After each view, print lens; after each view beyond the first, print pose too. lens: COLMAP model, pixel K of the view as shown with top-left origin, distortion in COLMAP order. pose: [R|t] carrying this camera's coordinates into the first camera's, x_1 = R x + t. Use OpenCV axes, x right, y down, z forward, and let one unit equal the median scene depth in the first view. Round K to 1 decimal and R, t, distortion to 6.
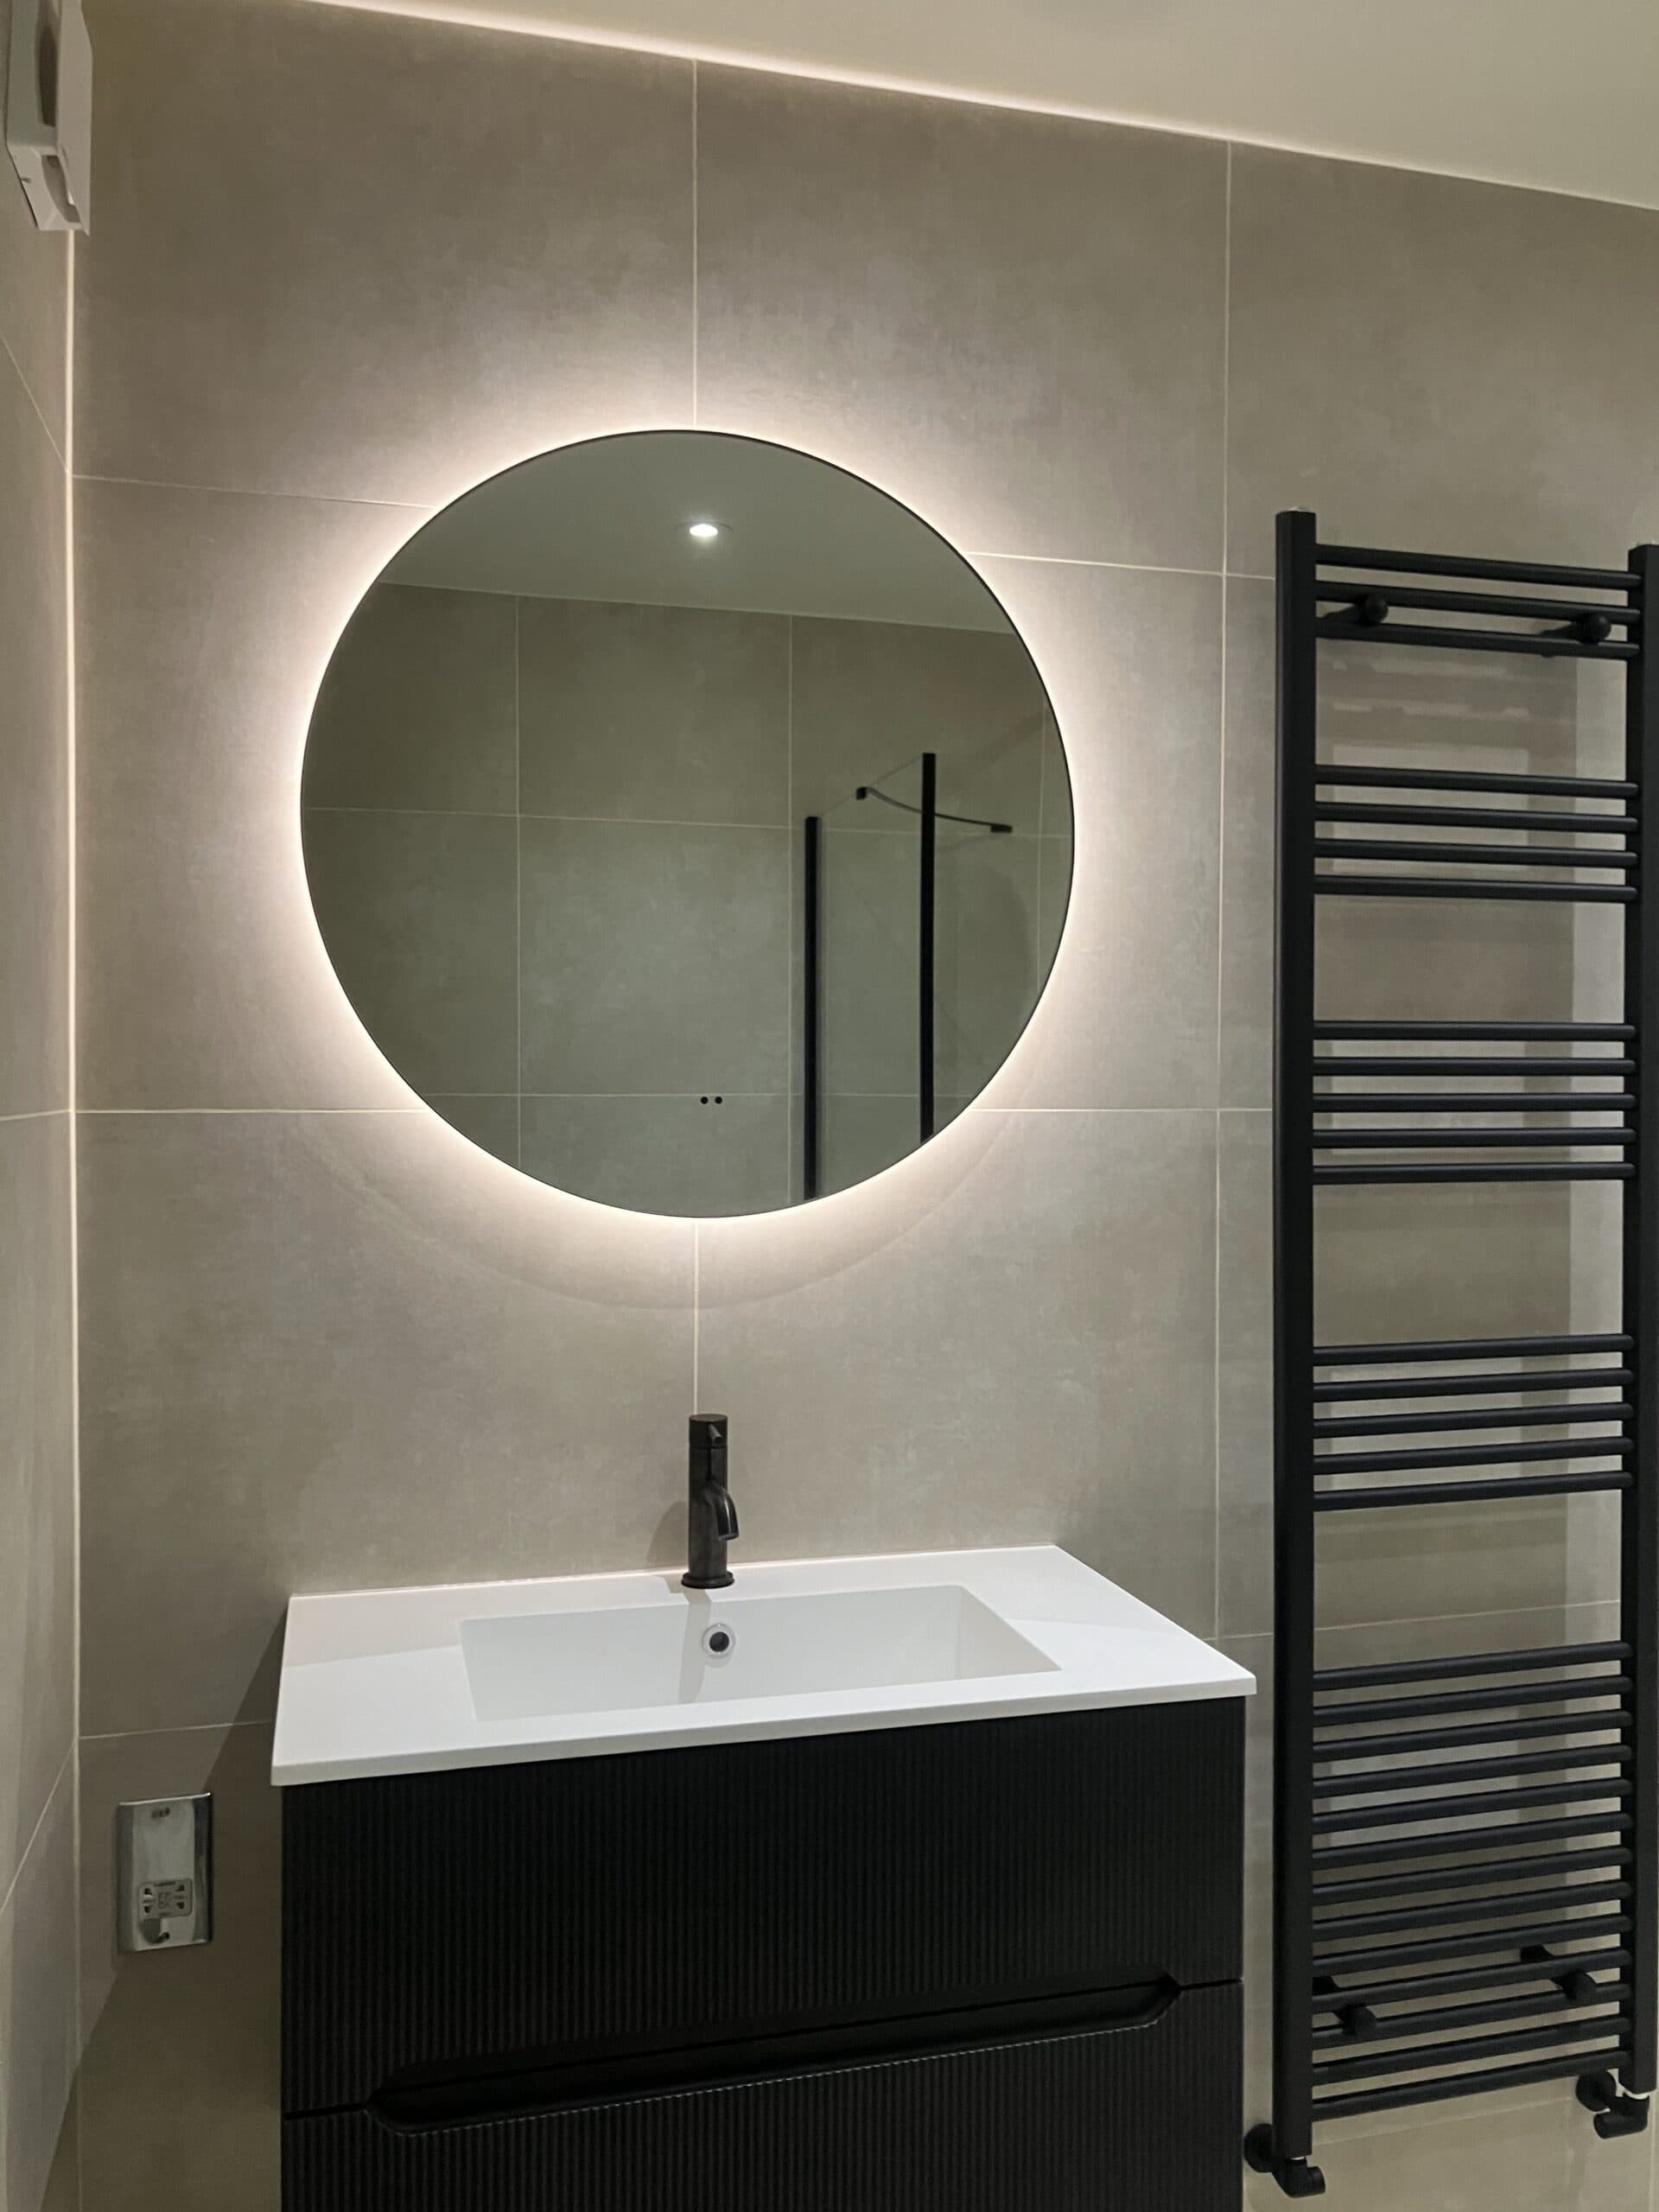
lens RADIAL K [[1796.1, 0, 829.5], [0, 1796.1, 1106.0], [0, 0, 1]] dist [0.009354, -0.001427]
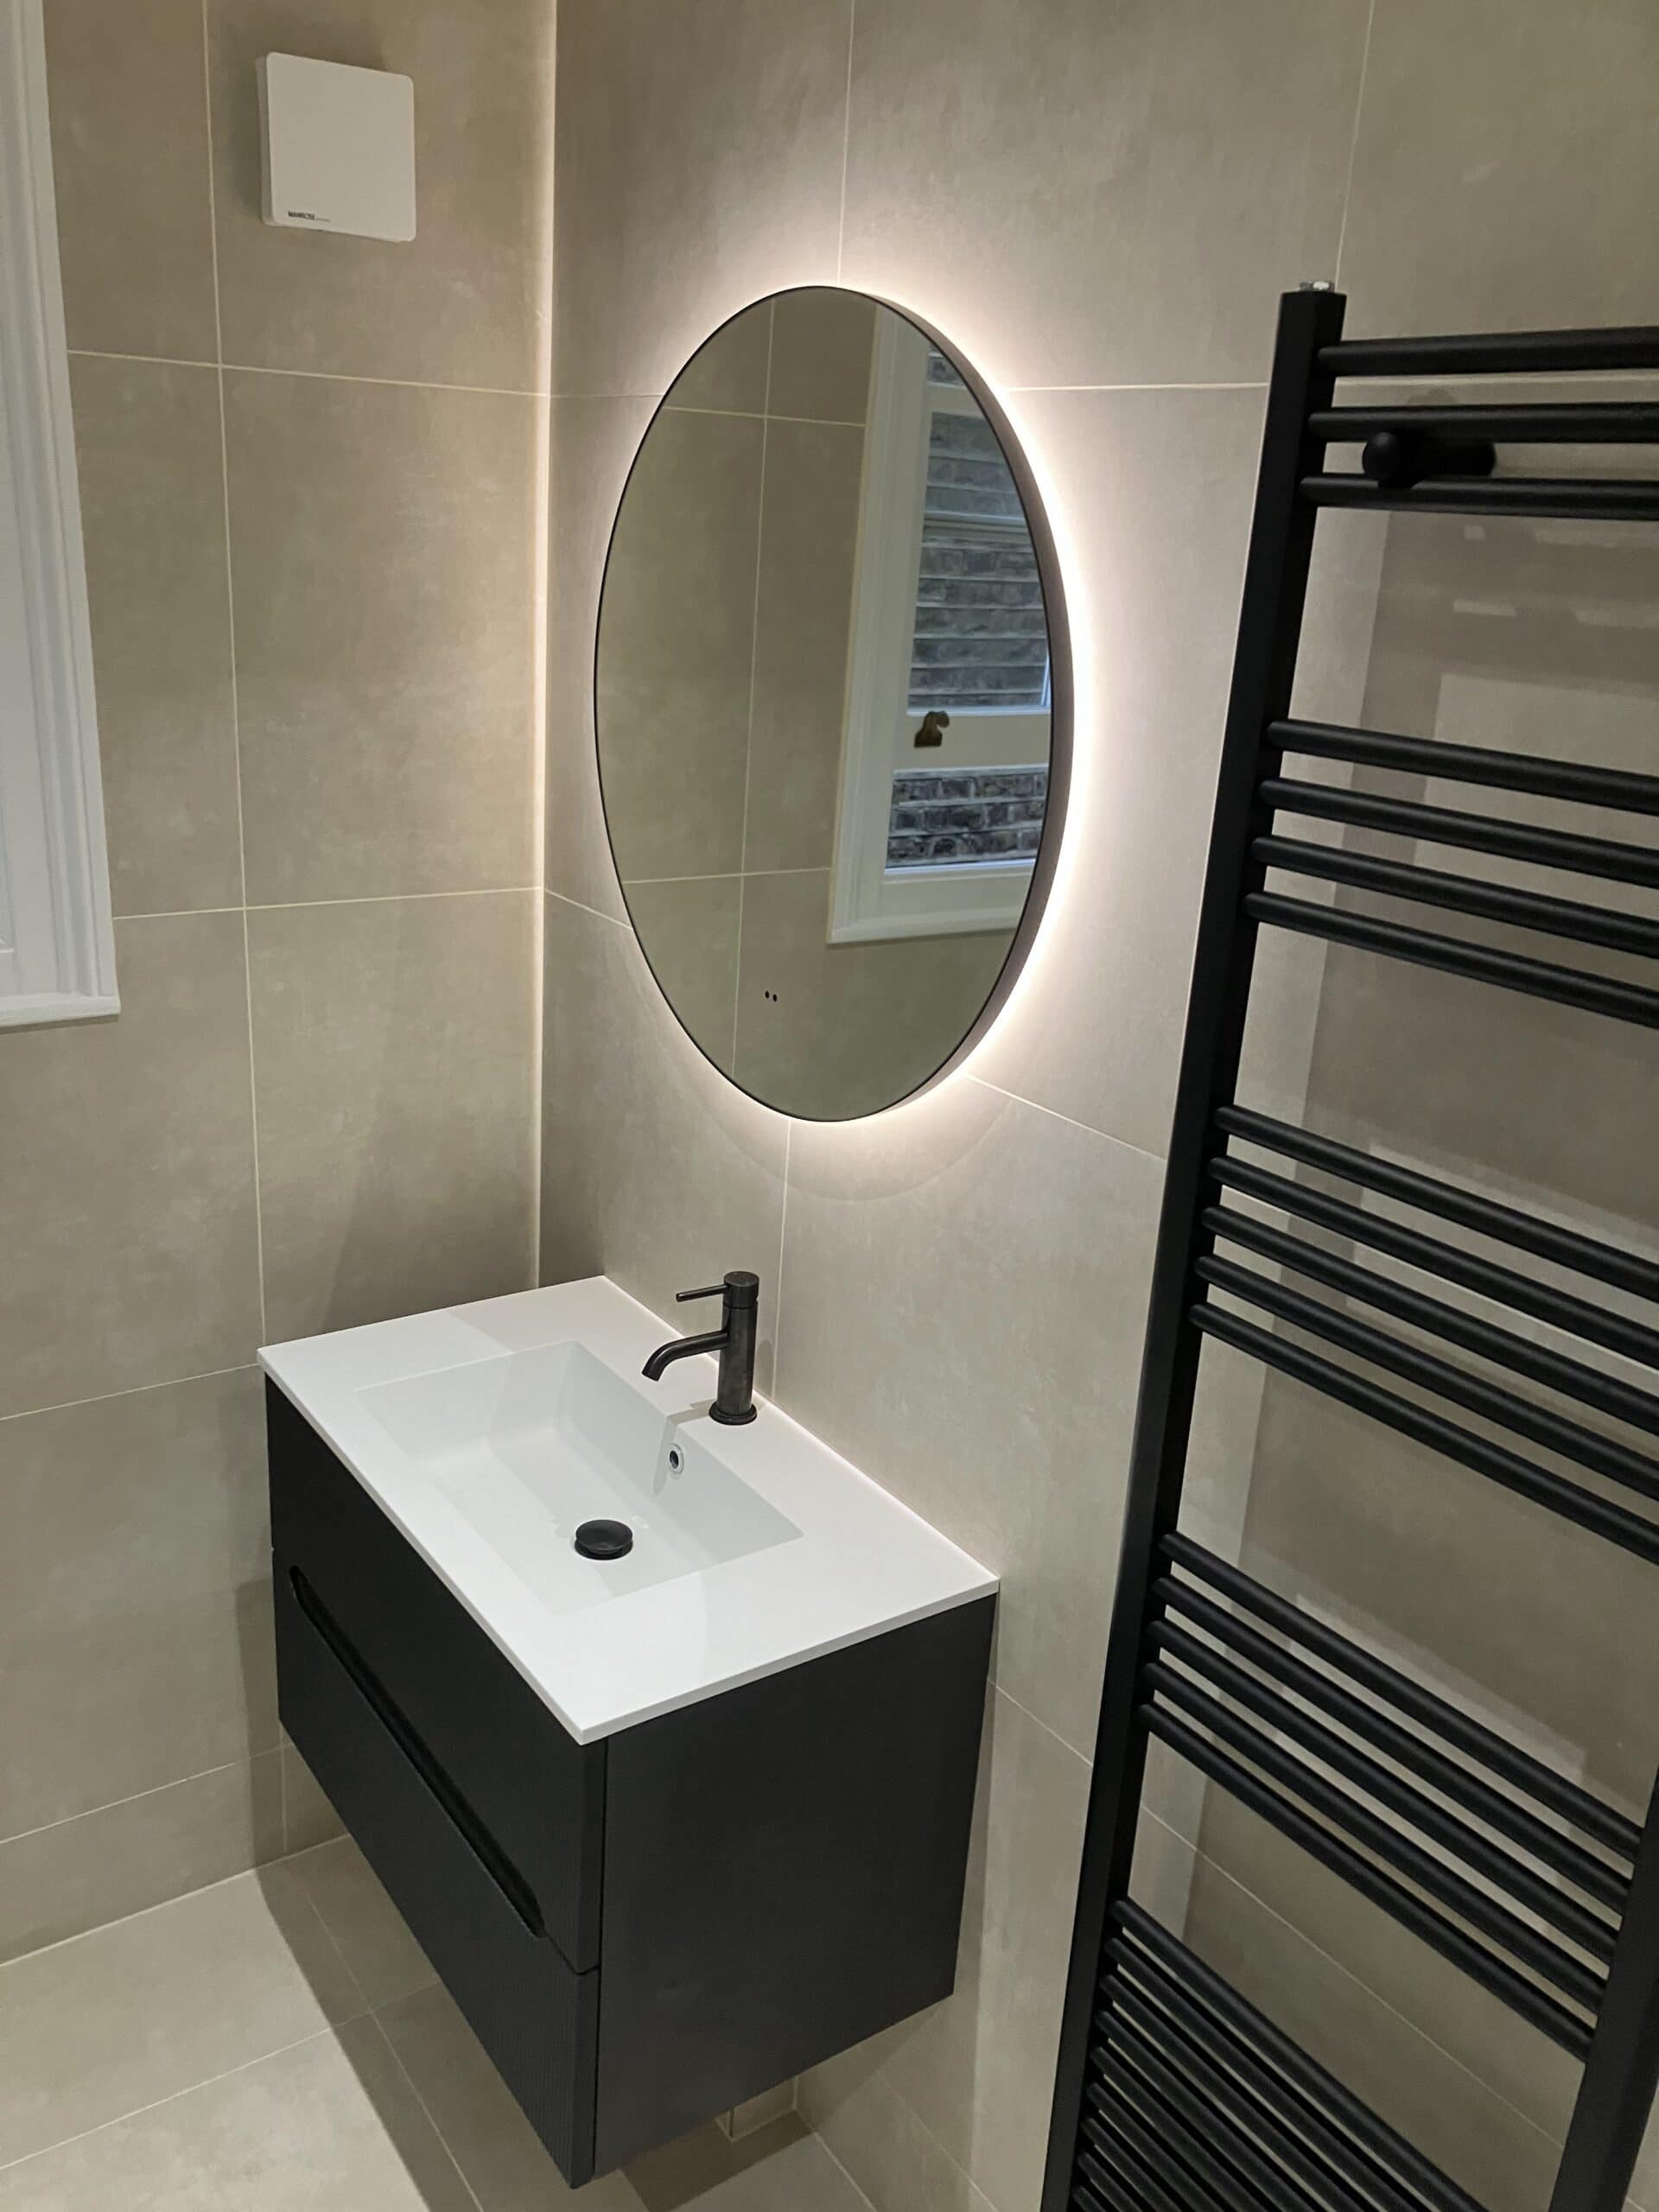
lens RADIAL K [[1796.1, 0, 829.5], [0, 1796.1, 1106.0], [0, 0, 1]] dist [0.009354, -0.001427]
pose [[0.346634, 0.312642, -0.884364, 0.830057], [-0.073386, 0.948968, 0.306716, -0.248053], [0.935125, -0.041418, 0.351888, 0.638589]]
